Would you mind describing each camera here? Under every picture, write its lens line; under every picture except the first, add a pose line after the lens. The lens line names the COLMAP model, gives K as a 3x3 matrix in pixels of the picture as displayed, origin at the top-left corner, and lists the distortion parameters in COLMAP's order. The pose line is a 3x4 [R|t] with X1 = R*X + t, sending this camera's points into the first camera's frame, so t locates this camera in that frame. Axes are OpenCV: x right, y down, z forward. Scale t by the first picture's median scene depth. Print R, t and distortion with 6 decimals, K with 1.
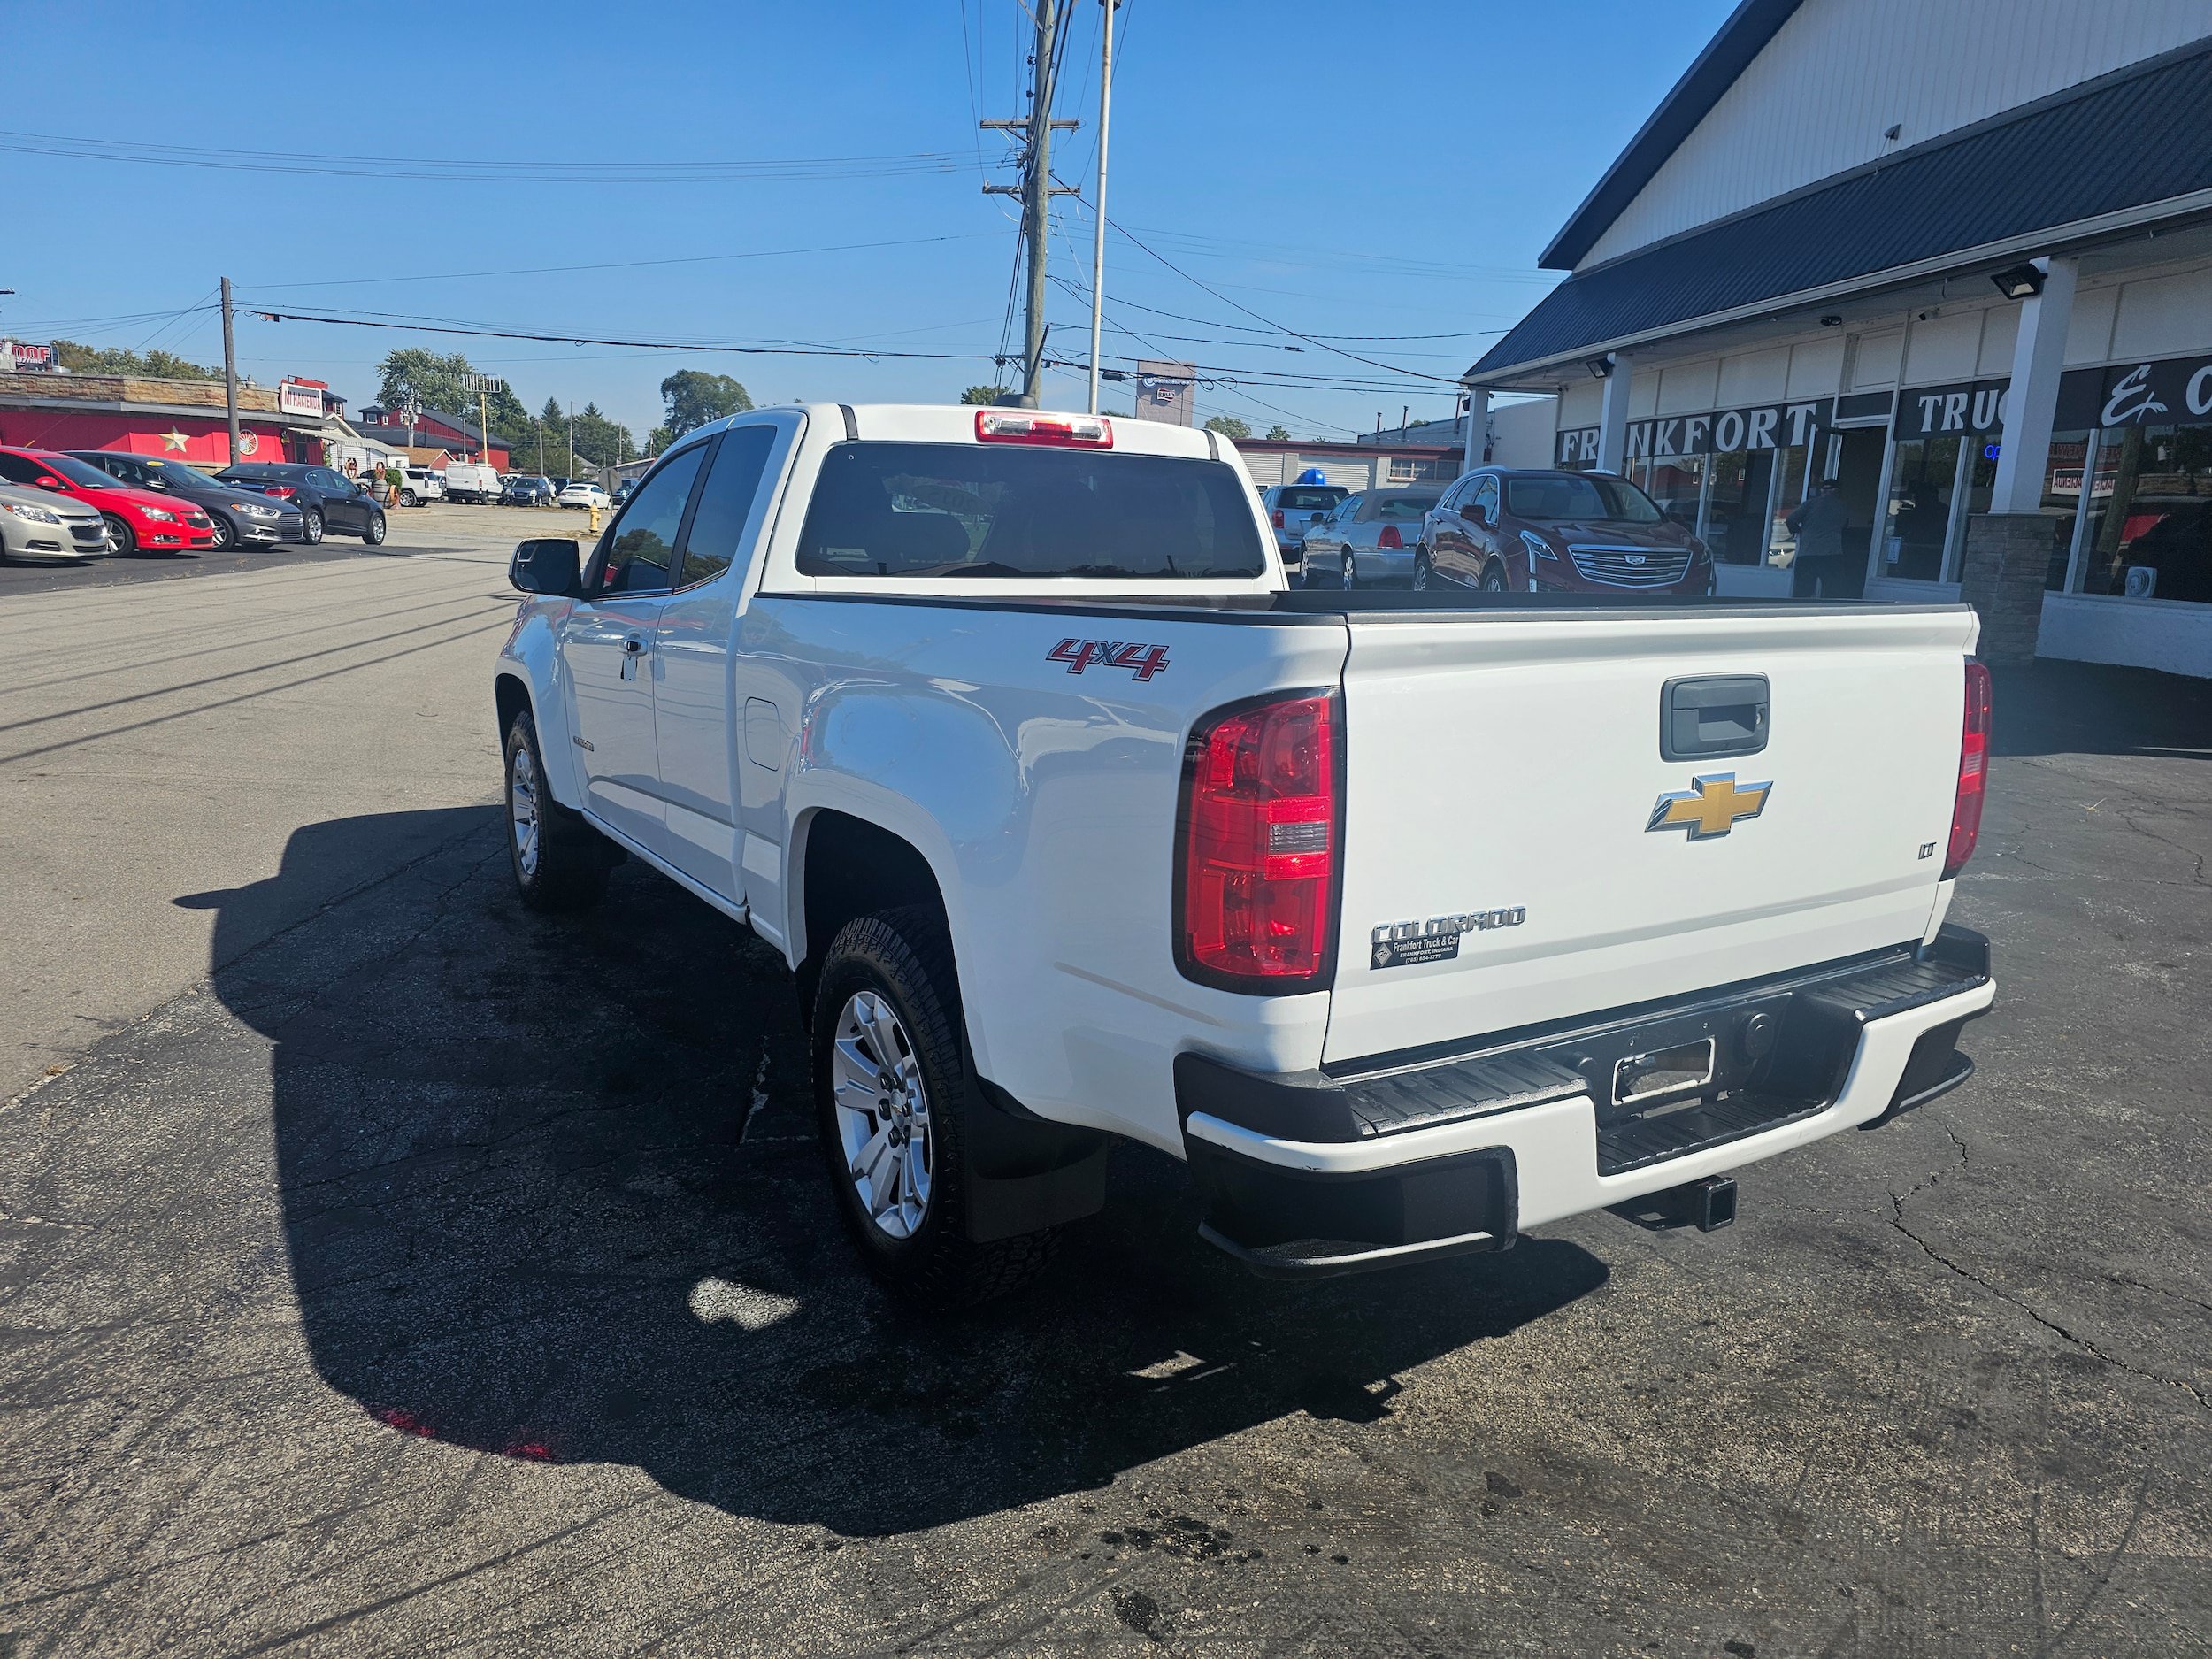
lens RADIAL K [[1475.0, 0, 1101.9], [0, 1475.0, 817.0], [0, 0, 1]] dist [0.052399, -0.043929]
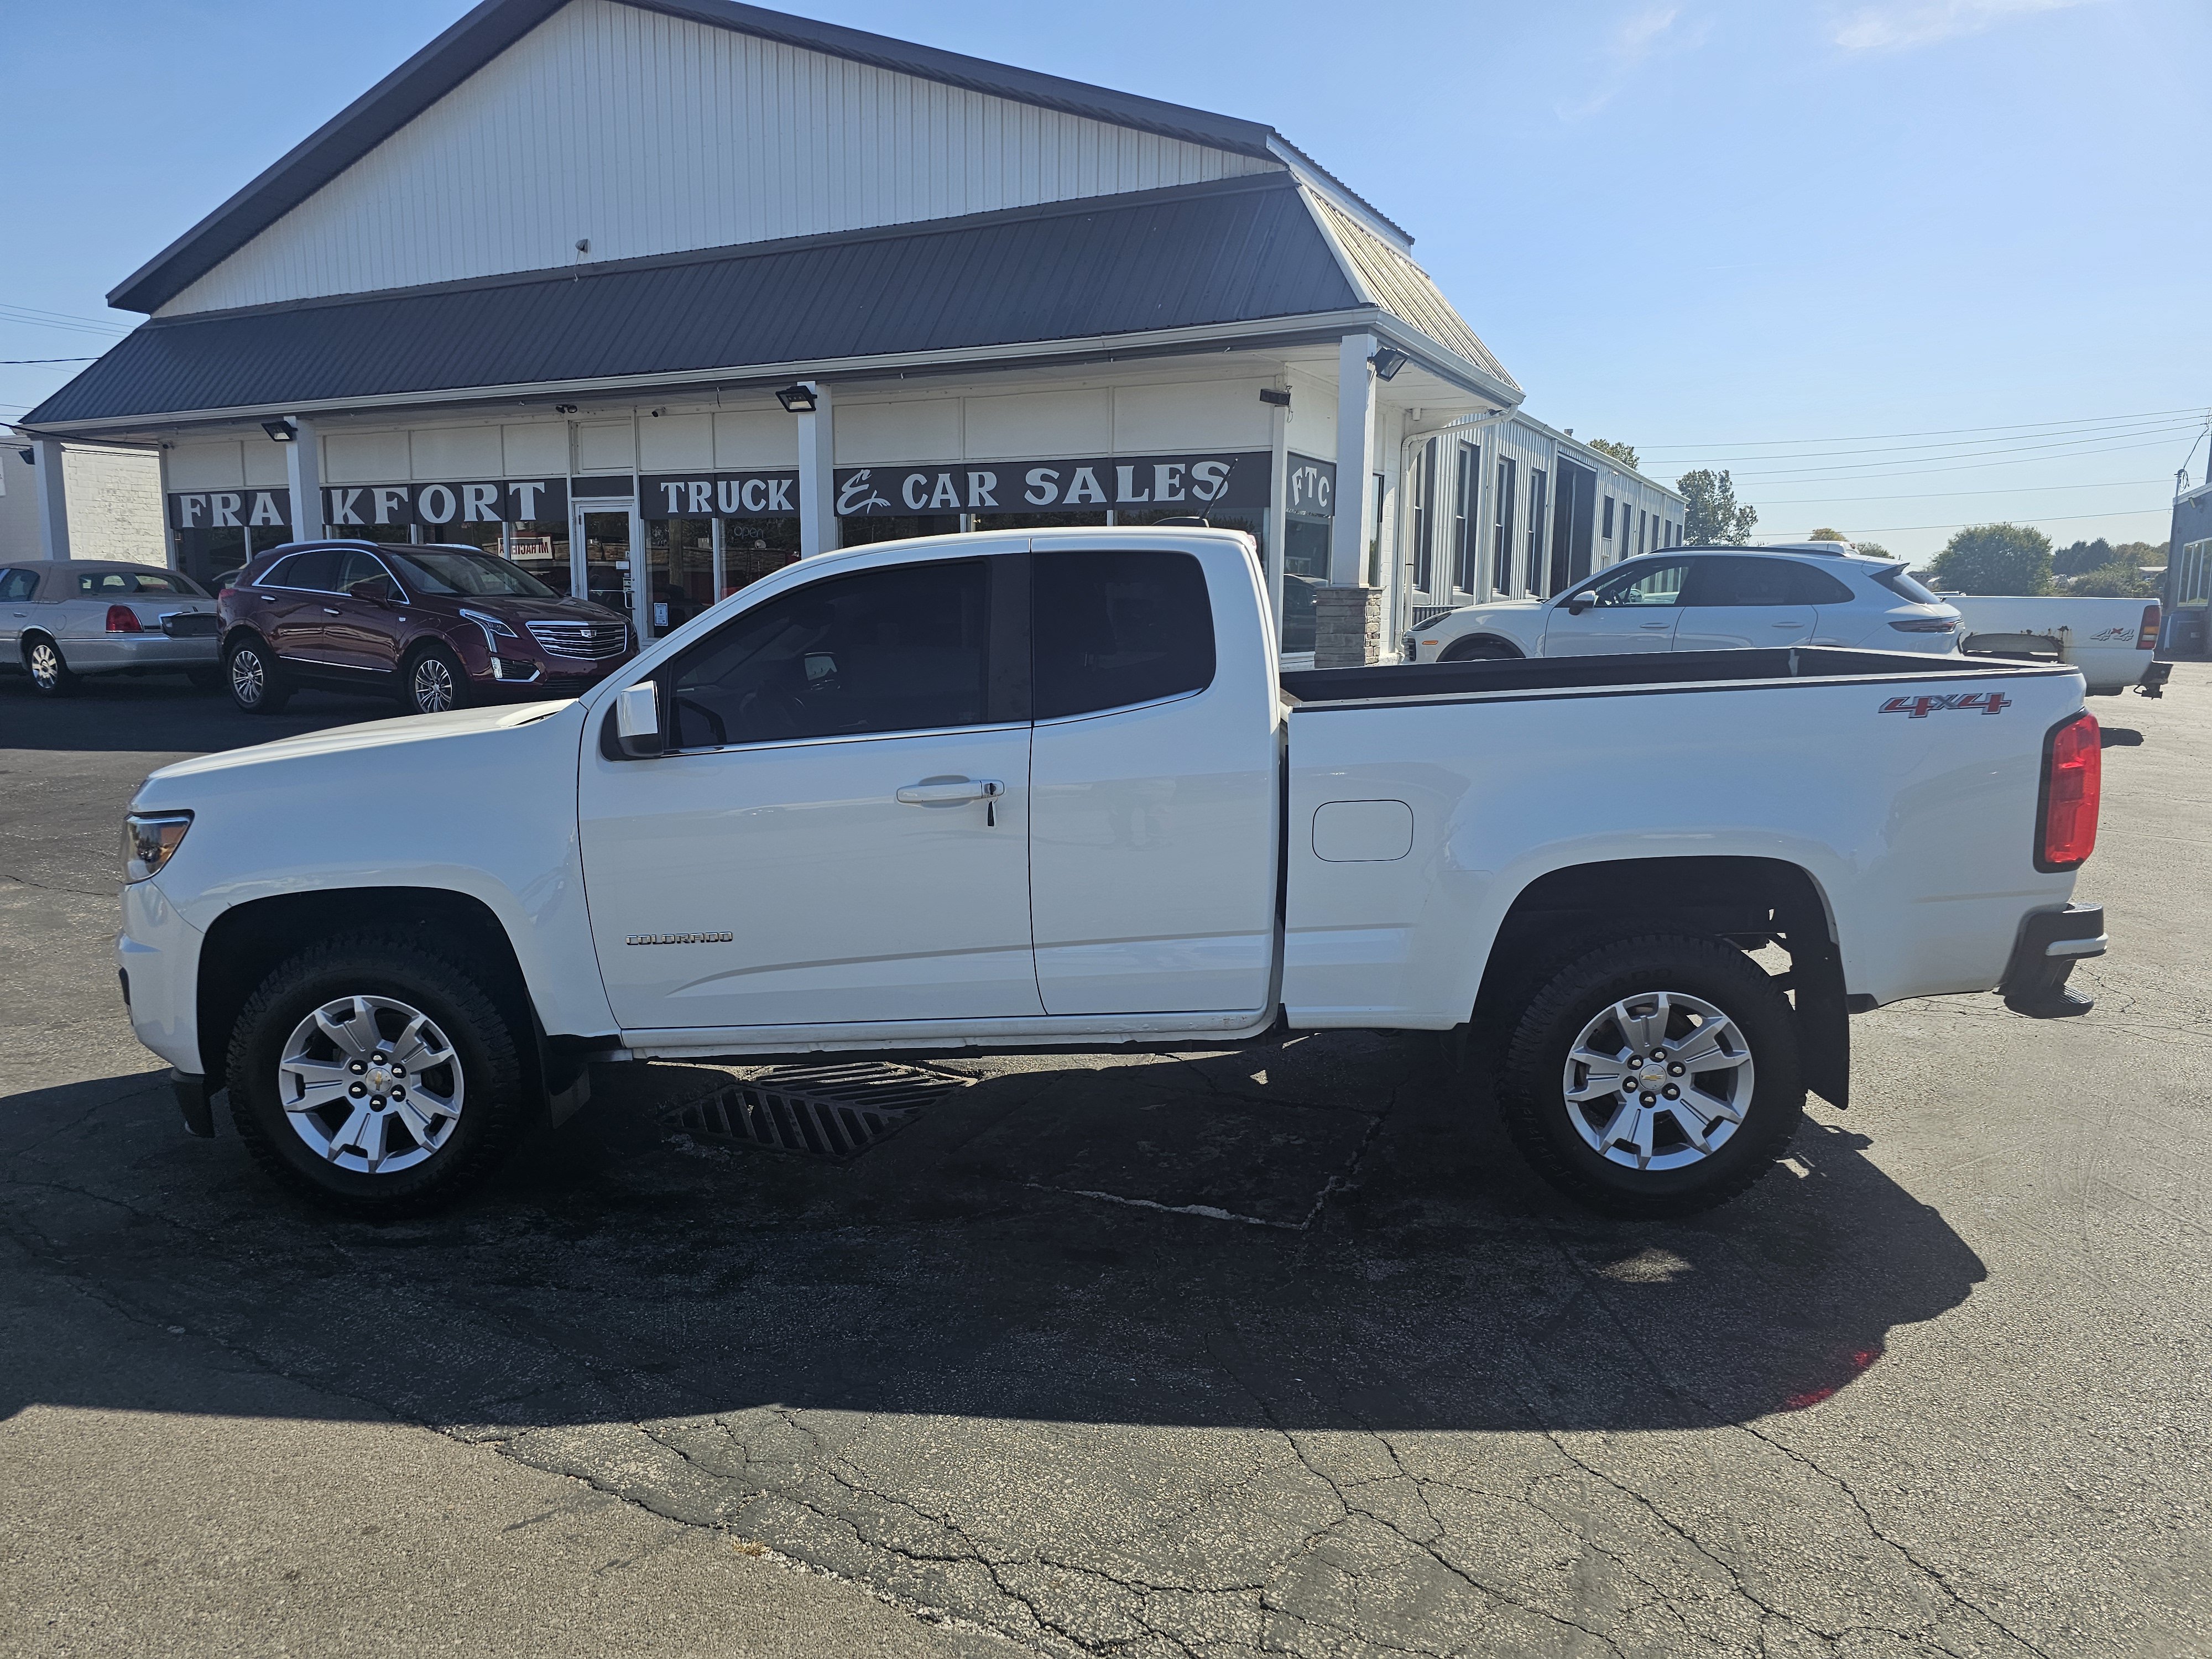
lens RADIAL K [[1475.0, 0, 1101.3], [0, 1475.0, 821.4], [0, 0, 1]] dist [0.052399, -0.043929]
pose [[0.542218, -0.157682, 0.825309, -0.923985], [0.187180, 0.980219, 0.064304, -0.126872], [-0.819123, 0.119614, 0.561007, 0.402624]]
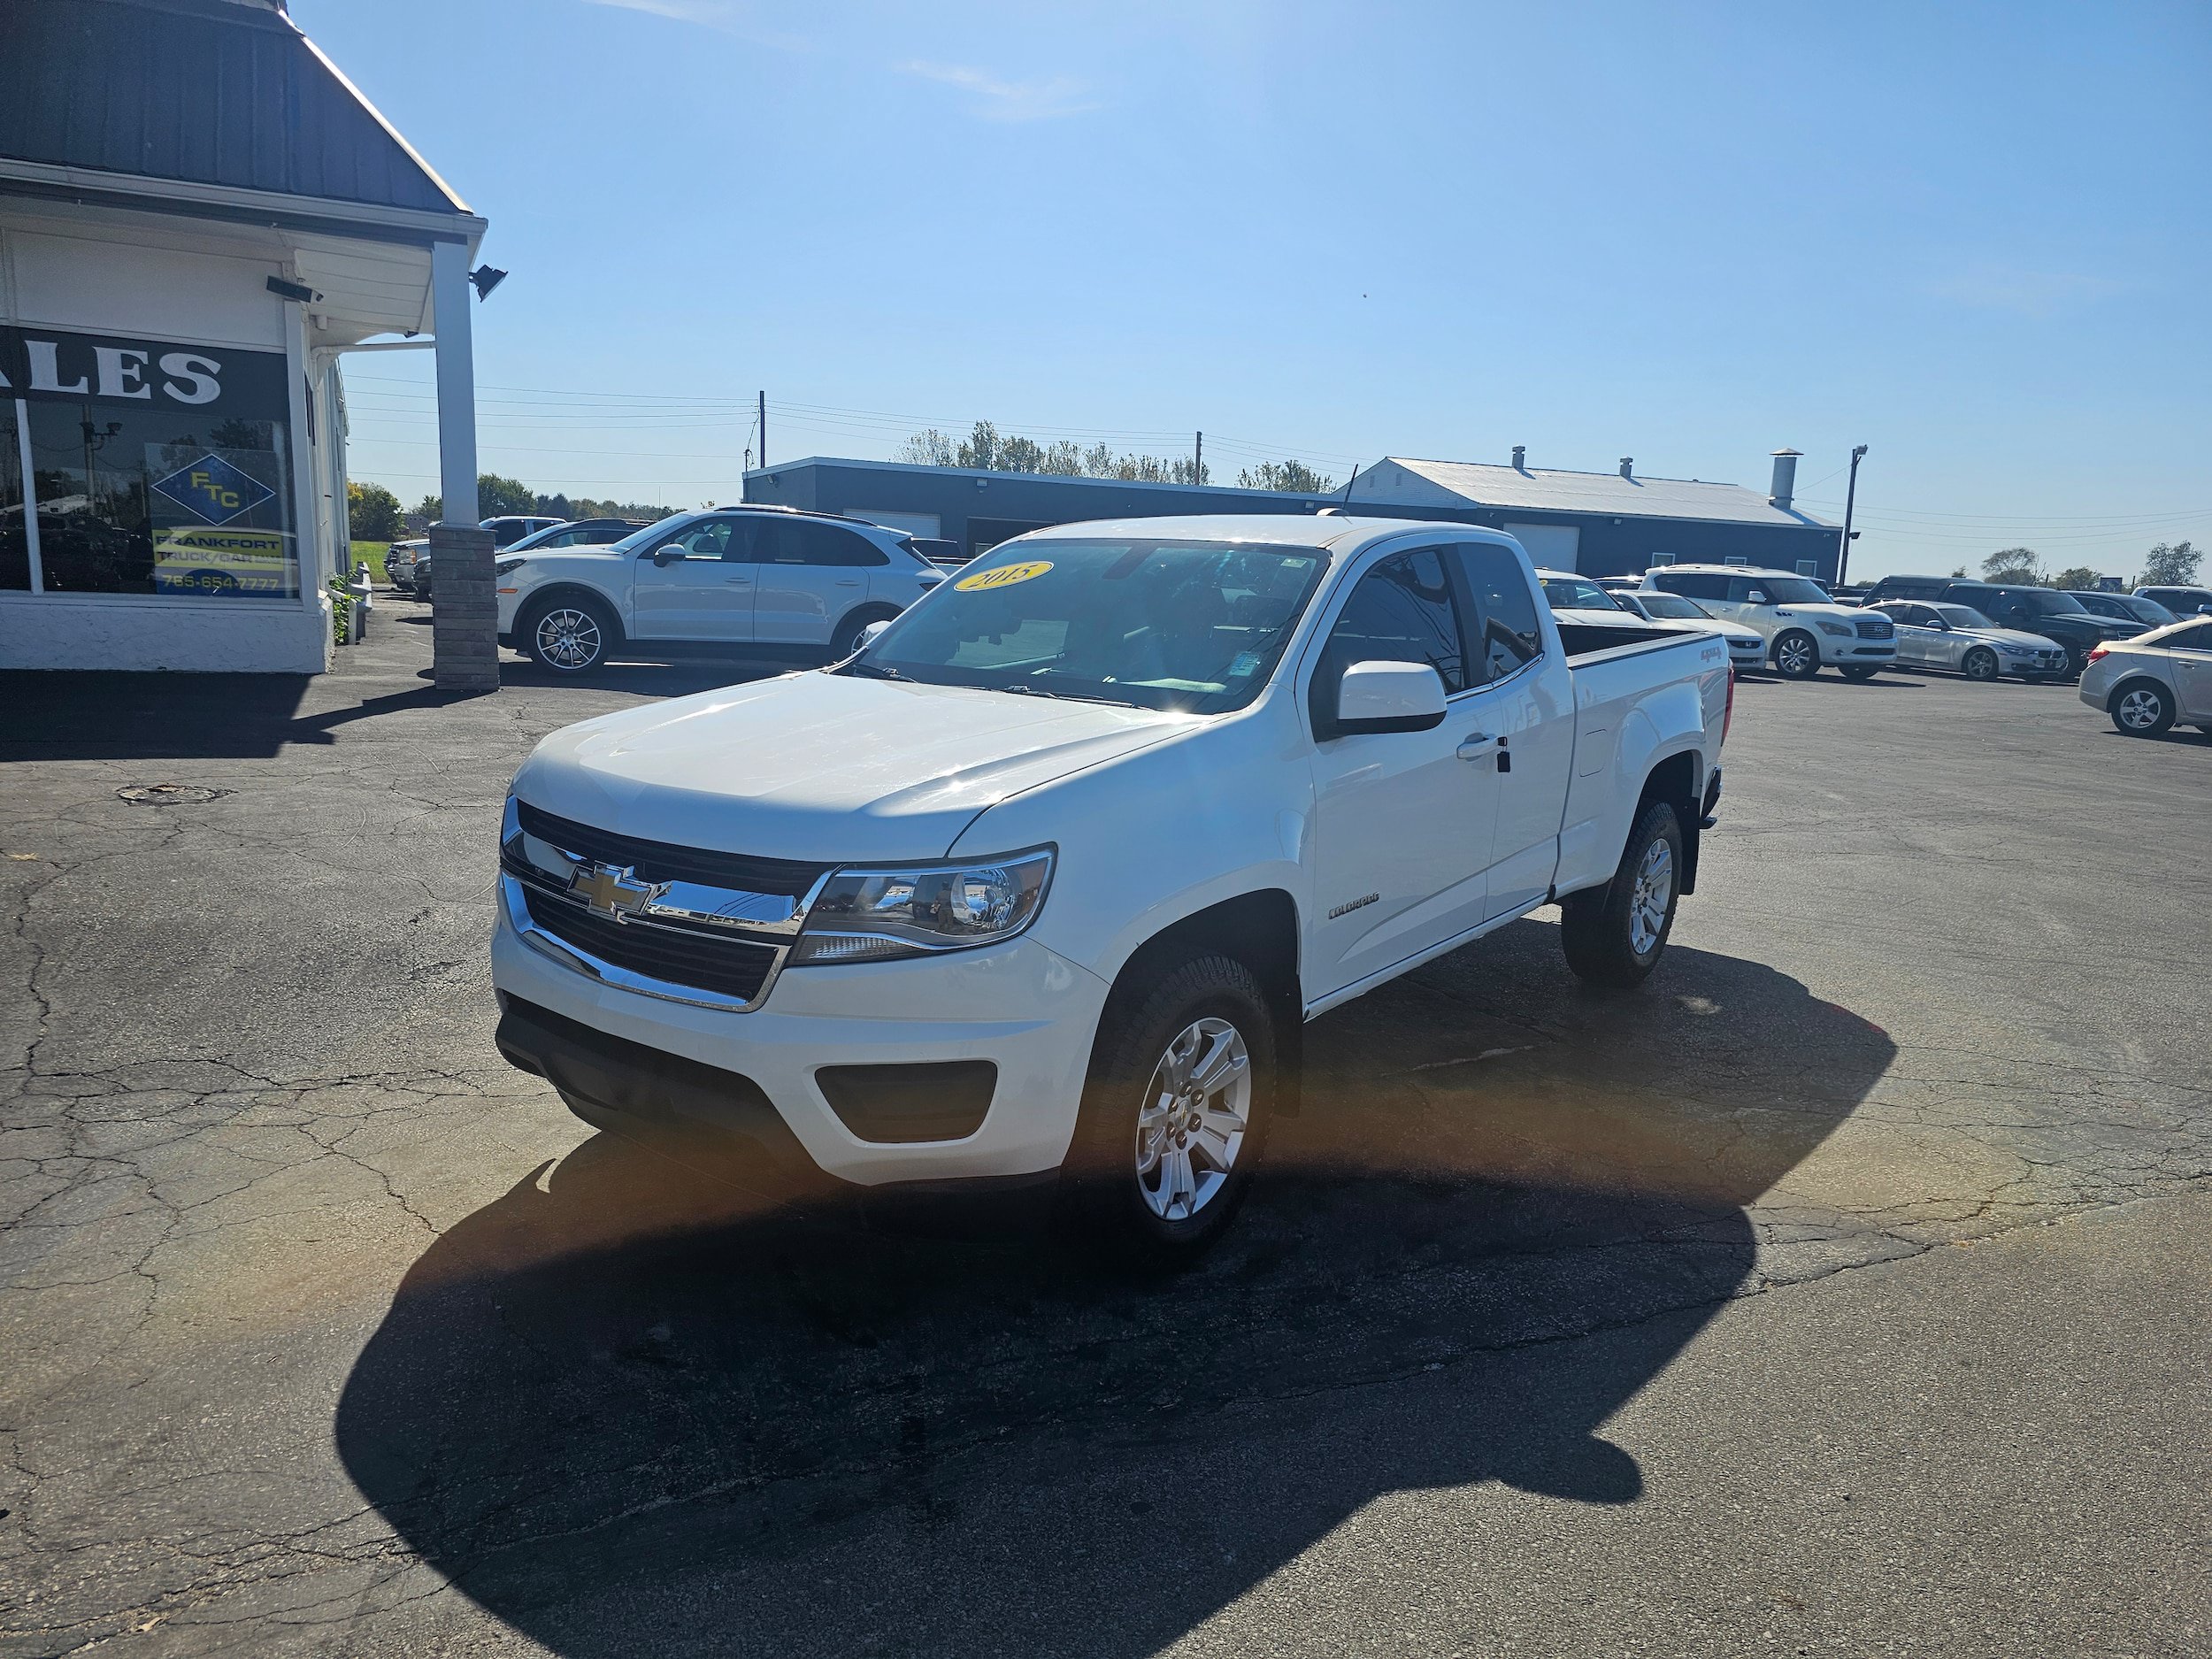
lens RADIAL K [[1475.0, 0, 1107.1], [0, 1475.0, 837.9], [0, 0, 1]] dist [0.052399, -0.043929]
pose [[-0.358459, -0.213792, 0.908735, -1.105342], [0.135685, 0.951156, 0.277295, -0.344900], [-0.923632, 0.222701, -0.311942, 1.423125]]
